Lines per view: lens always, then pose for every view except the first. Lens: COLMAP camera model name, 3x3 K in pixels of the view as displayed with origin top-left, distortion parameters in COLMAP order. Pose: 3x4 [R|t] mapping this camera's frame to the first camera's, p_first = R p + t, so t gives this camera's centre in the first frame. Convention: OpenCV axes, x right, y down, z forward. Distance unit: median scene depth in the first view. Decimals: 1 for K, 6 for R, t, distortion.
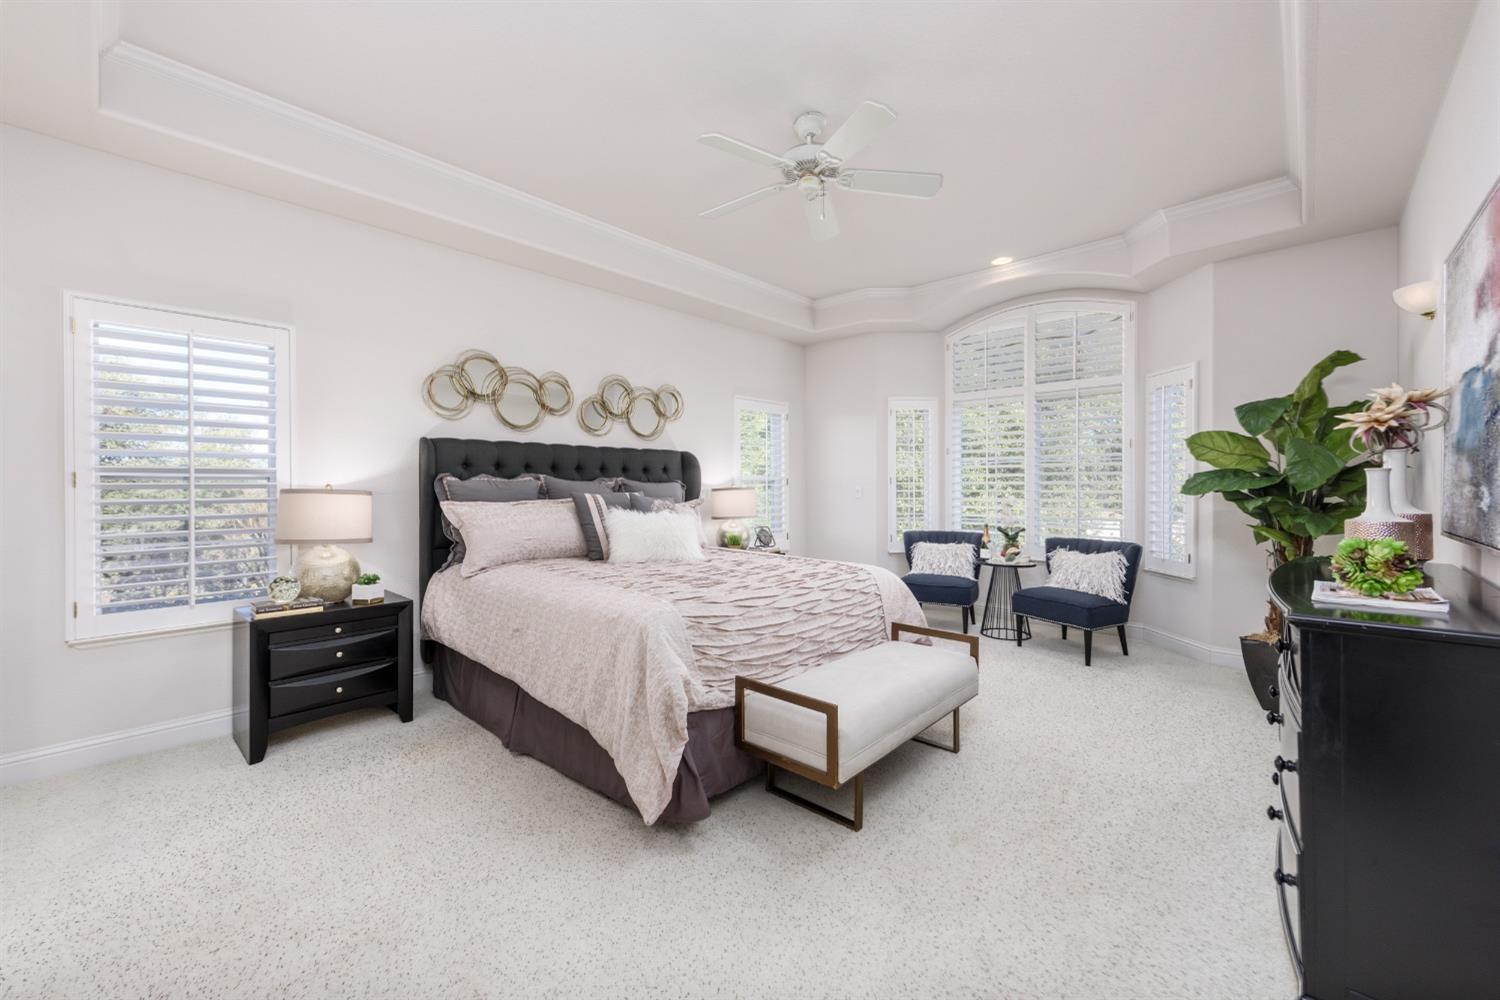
lens RADIAL K [[587.8, 0, 741.9], [0, 587.8, 487.7], [0, 0, 1]] dist [0.000967, 0.000154]
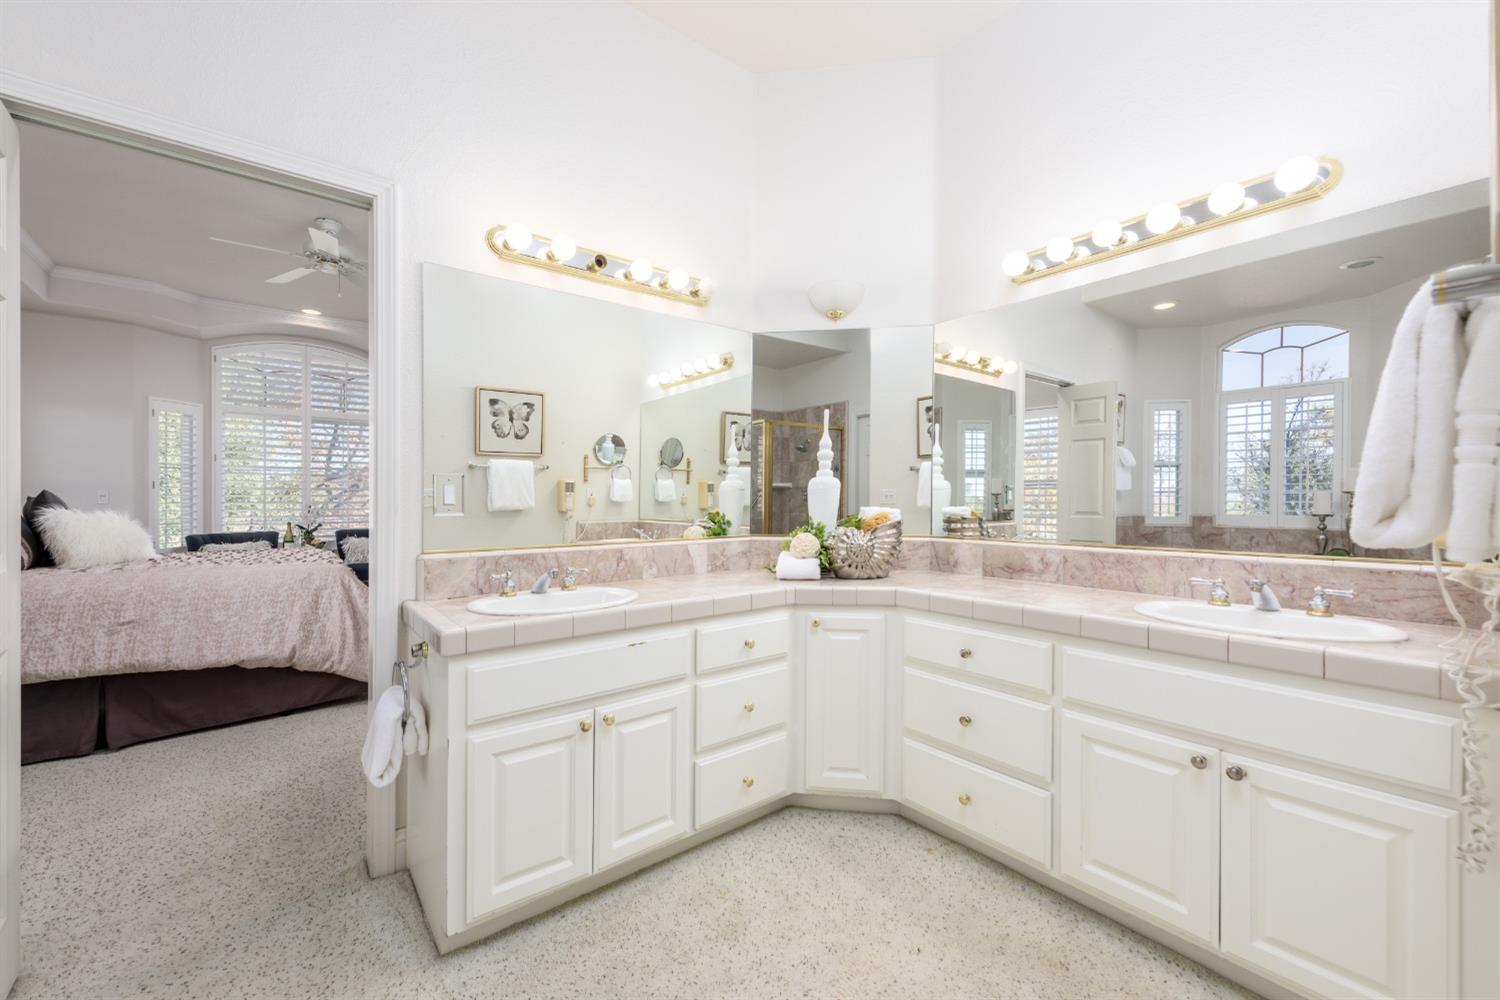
lens RADIAL K [[587.8, 0, 741.9], [0, 587.8, 487.7], [0, 0, 1]] dist [0.000967, 0.000154]
pose [[0.148515, 0.017952, 0.988747, -0.961549], [0.008098, 0.999780, -0.019369, 0.033419], [-0.988877, 0.010883, 0.148337, -0.141038]]
